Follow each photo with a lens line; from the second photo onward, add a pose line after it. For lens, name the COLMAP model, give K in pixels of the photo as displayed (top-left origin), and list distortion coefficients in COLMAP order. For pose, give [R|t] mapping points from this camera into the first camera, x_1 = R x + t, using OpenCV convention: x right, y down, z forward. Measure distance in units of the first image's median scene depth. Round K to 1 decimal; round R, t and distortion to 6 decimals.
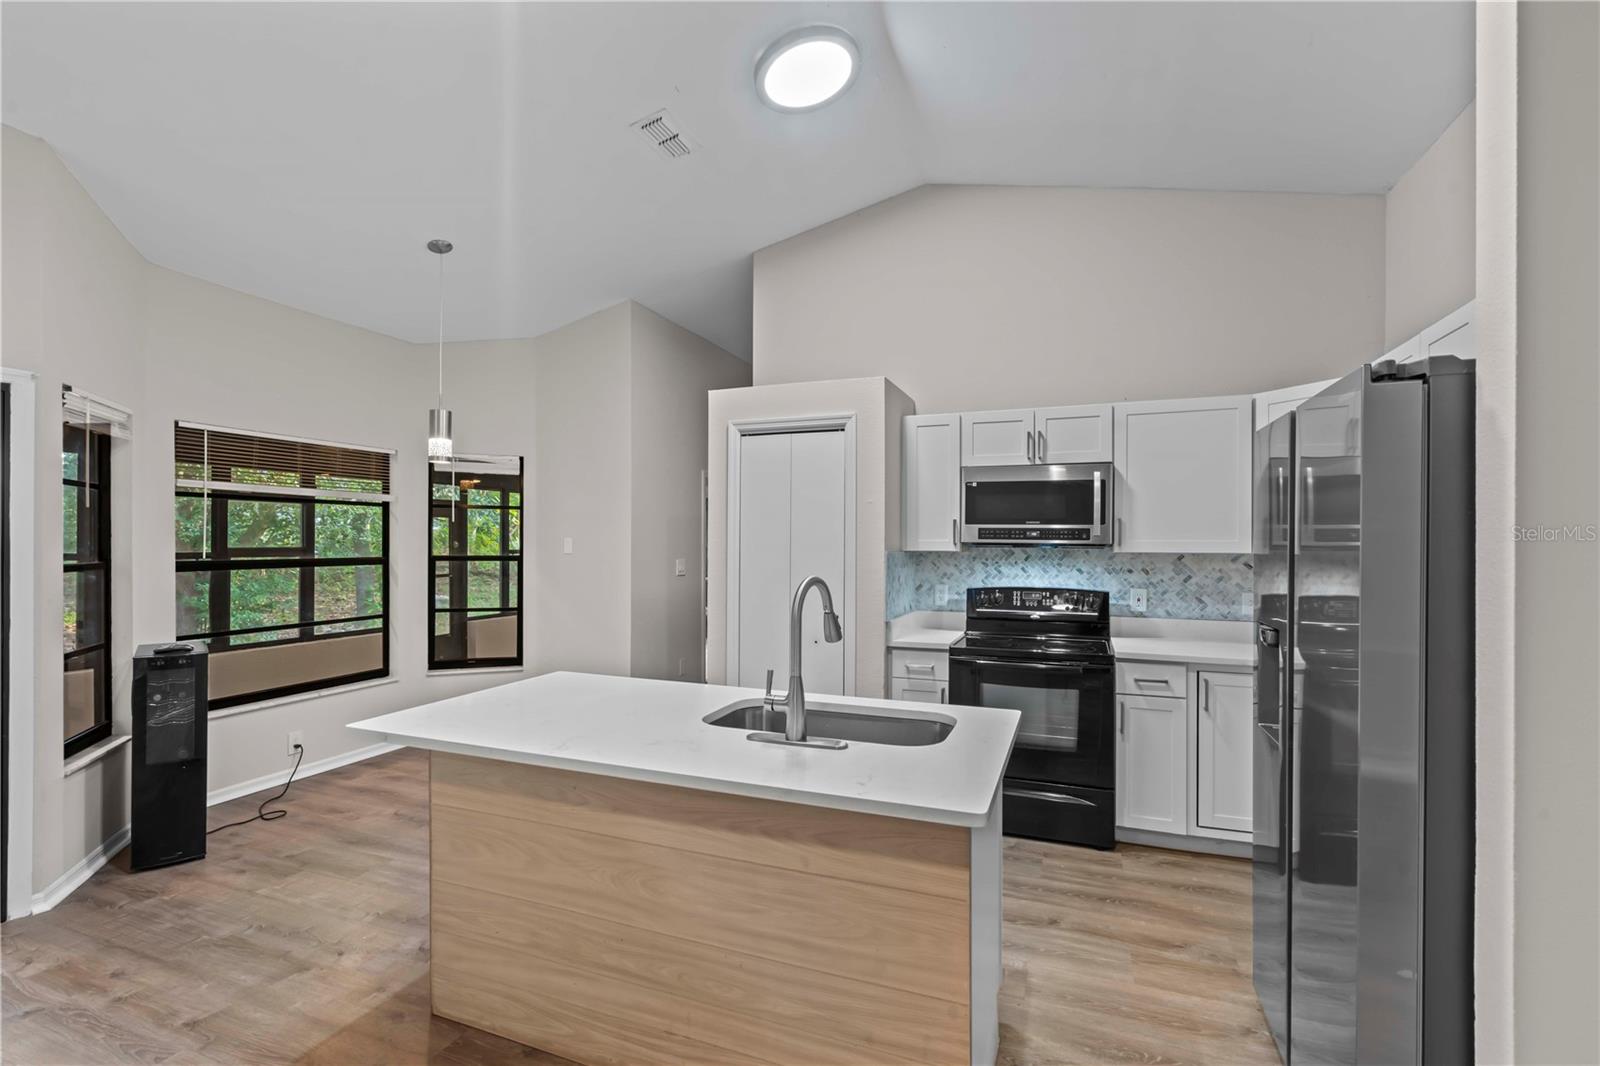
lens RADIAL K [[722.0, 0, 795.1], [0, 722.0, 542.7], [0, 0, 1]] dist [-0.001958, 0.000990]
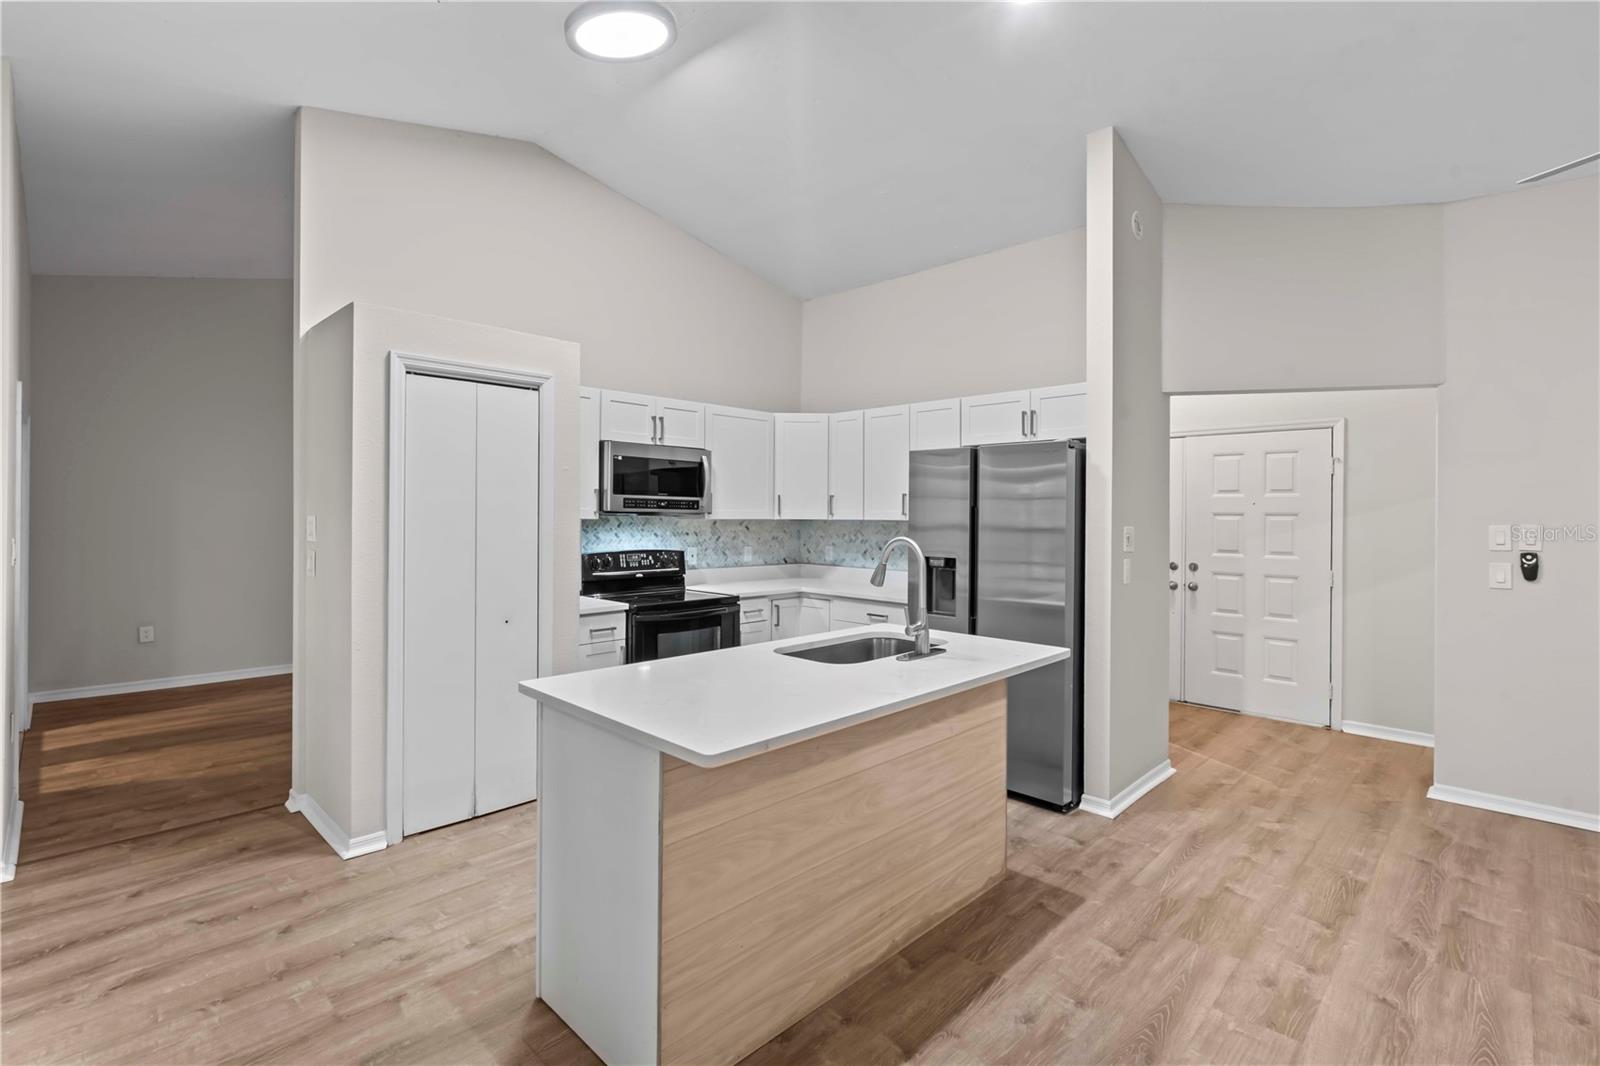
lens RADIAL K [[729.2, 0, 800.5], [0, 729.2, 515.1], [0, 0, 1]] dist [-0.001757, 0.000929]
pose [[0.388989, -0.001236, 0.921242, -0.676531], [-0.006103, 0.999974, 0.003918, -0.000340], [-0.921222, -0.007146, 0.388971, 0.323799]]
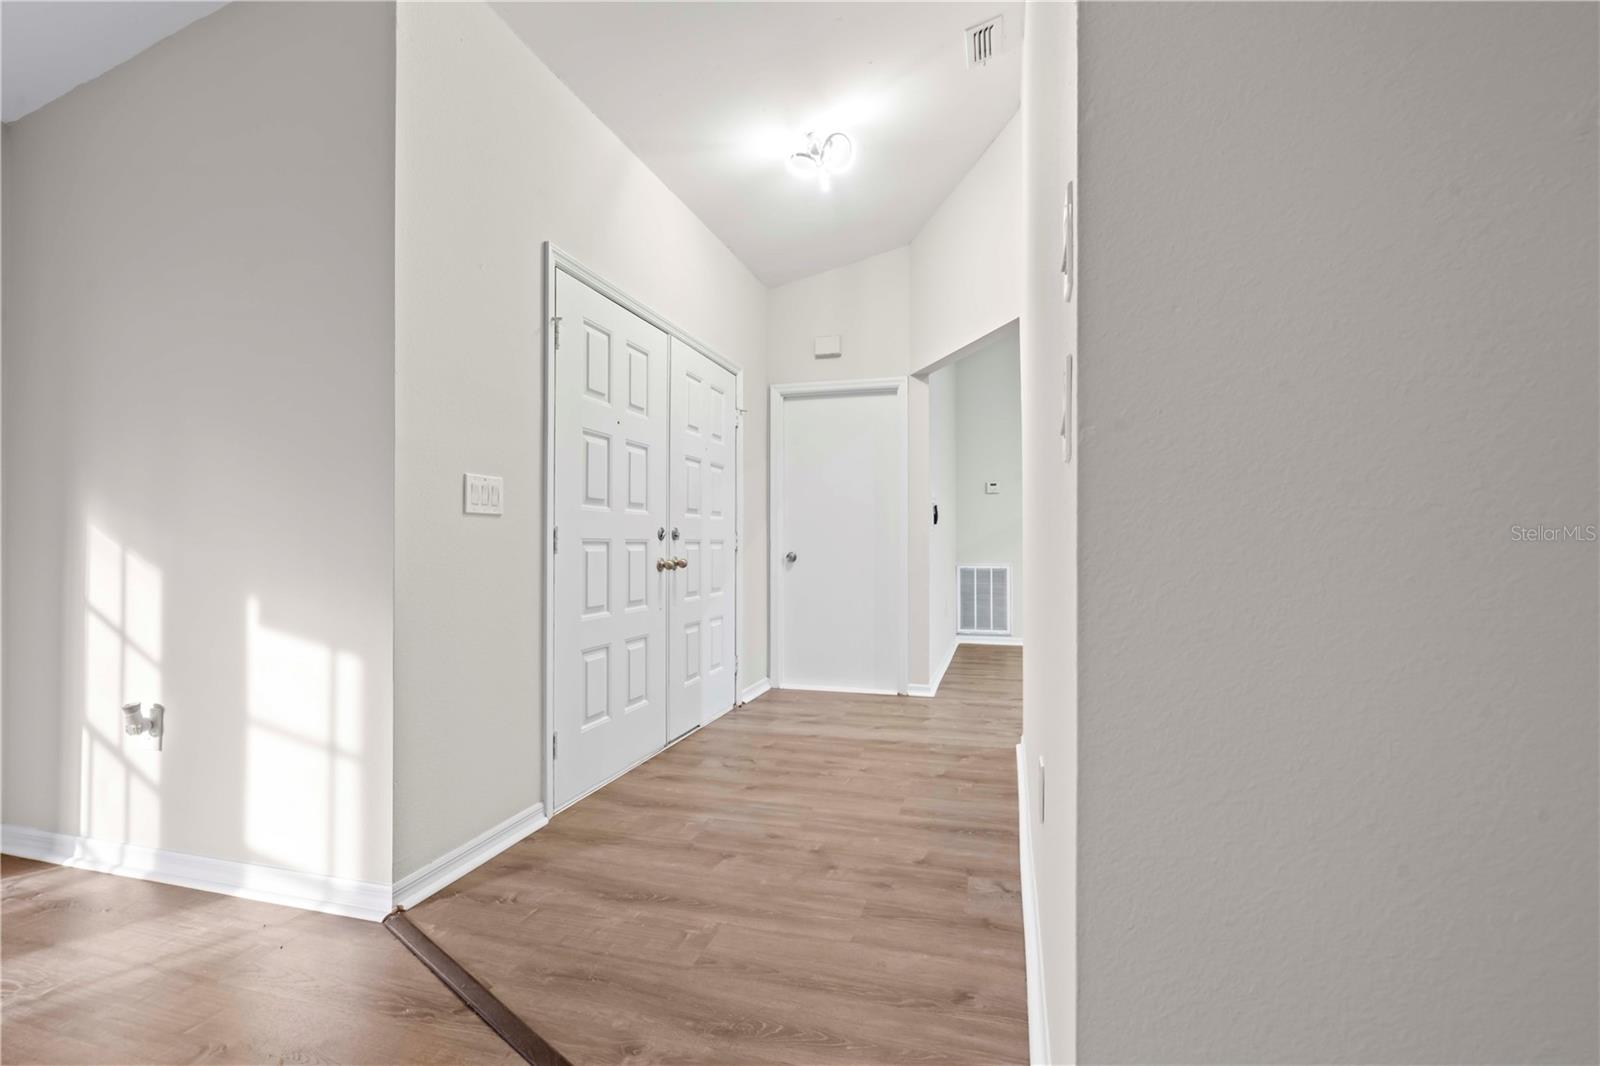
lens RADIAL K [[734.0, 0, 791.7], [0, 734.0, 535.6], [0, 0, 1]] dist [-0.001491, 0.000796]
pose [[-0.995962, -0.006094, -0.089570, 0.912414], [-0.005265, 0.999941, -0.009491, 0.114951], [0.089623, -0.008981, -0.995935, 1.158110]]
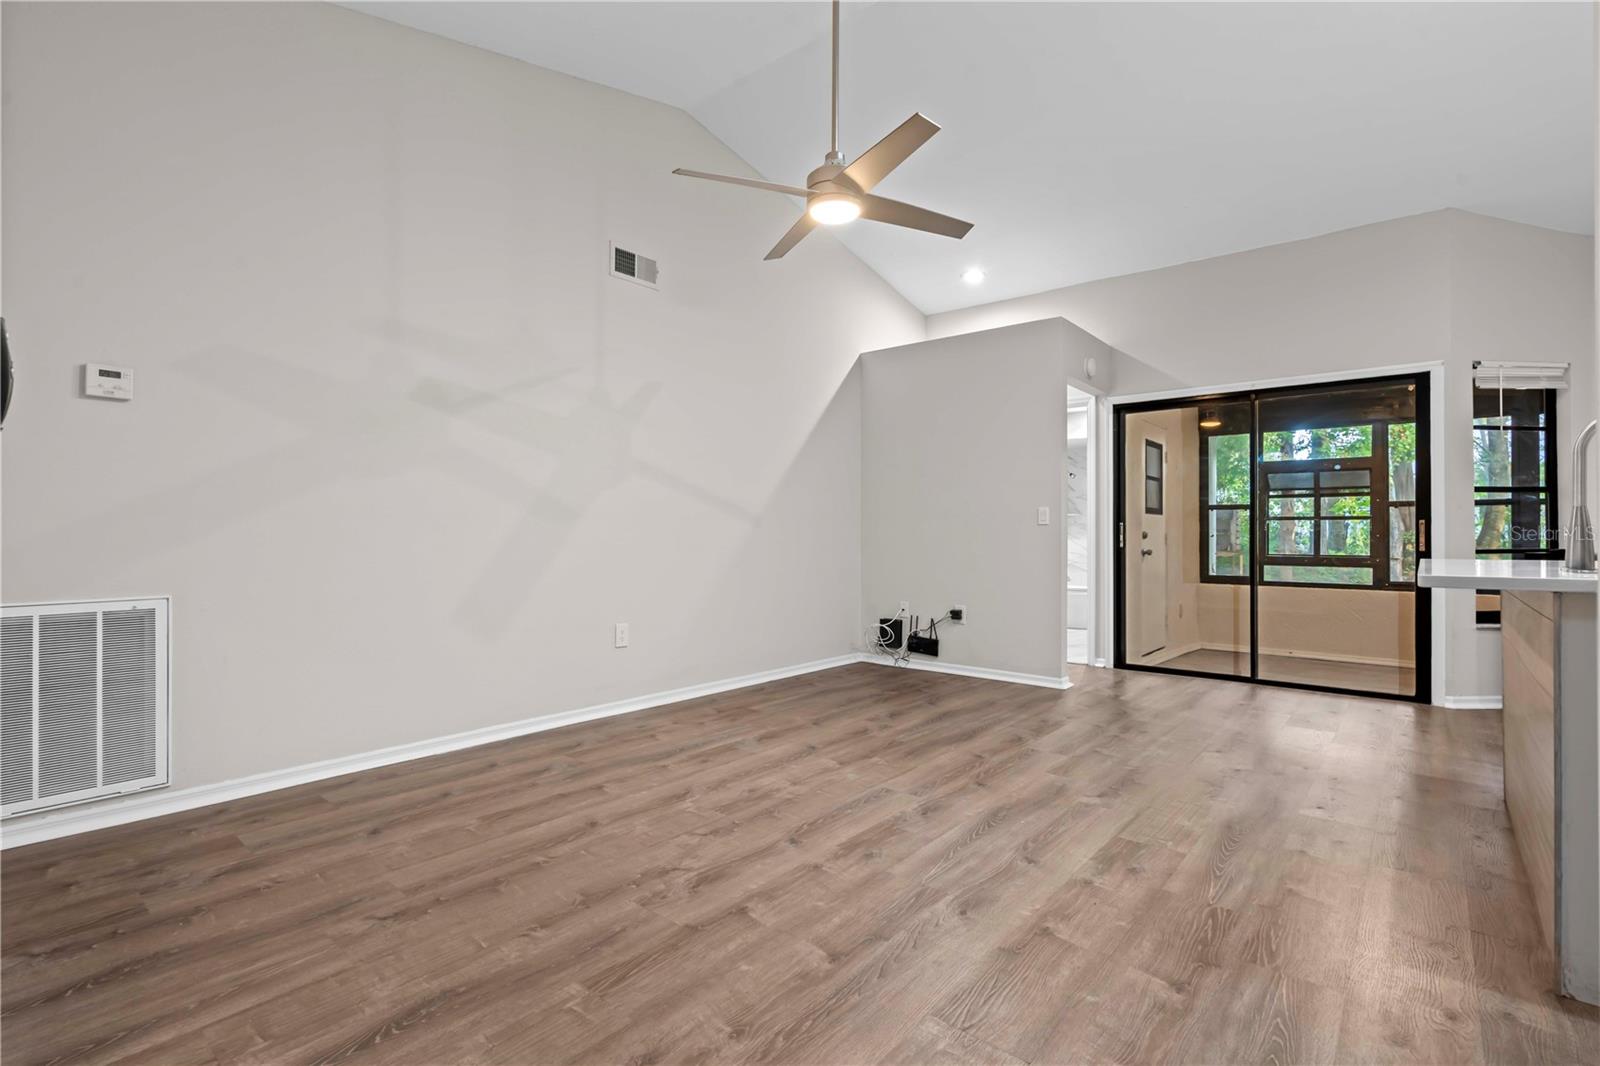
lens RADIAL K [[733.9, 0, 798.1], [0, 733.9, 528.4], [0, 0, 1]] dist [-0.001402, 0.000615]
pose [[-0.322498, -0.013204, -0.946478, 0.656723], [-0.002134, 0.999910, -0.013222, 0.111469], [0.946568, -0.002245, -0.322497, 0.137316]]
